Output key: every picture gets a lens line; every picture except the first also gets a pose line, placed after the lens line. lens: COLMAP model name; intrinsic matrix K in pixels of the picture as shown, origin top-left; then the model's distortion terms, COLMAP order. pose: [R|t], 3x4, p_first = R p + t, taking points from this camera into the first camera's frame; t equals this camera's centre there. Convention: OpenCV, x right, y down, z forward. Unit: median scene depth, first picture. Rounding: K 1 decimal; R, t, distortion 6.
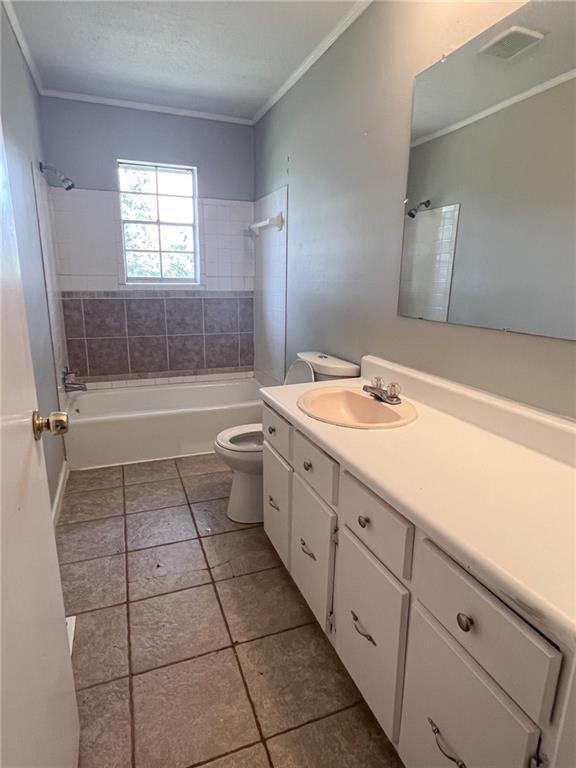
lens RADIAL K [[427.4, 0, 283.5], [0, 427.4, 381.3], [0, 0, 1]] dist [-0.016334, 0.009667]
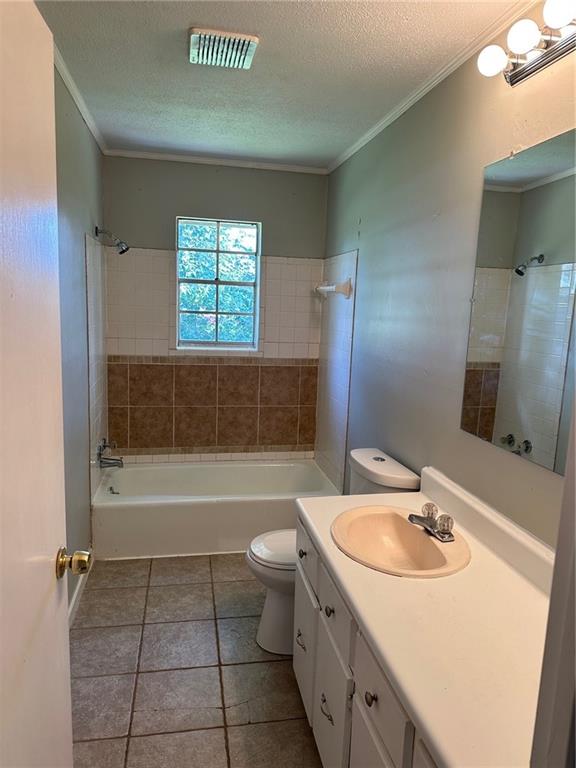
lens RADIAL K [[531.9, 0, 289.5], [0, 531.9, 383.7], [0, 0, 1]] dist [0.033394, -0.047740]
pose [[0.984035, 0.050639, -0.170621, 0.074614], [-0.065570, 0.994386, -0.083045, -0.091321], [0.165458, 0.092907, 0.981831, -0.072203]]
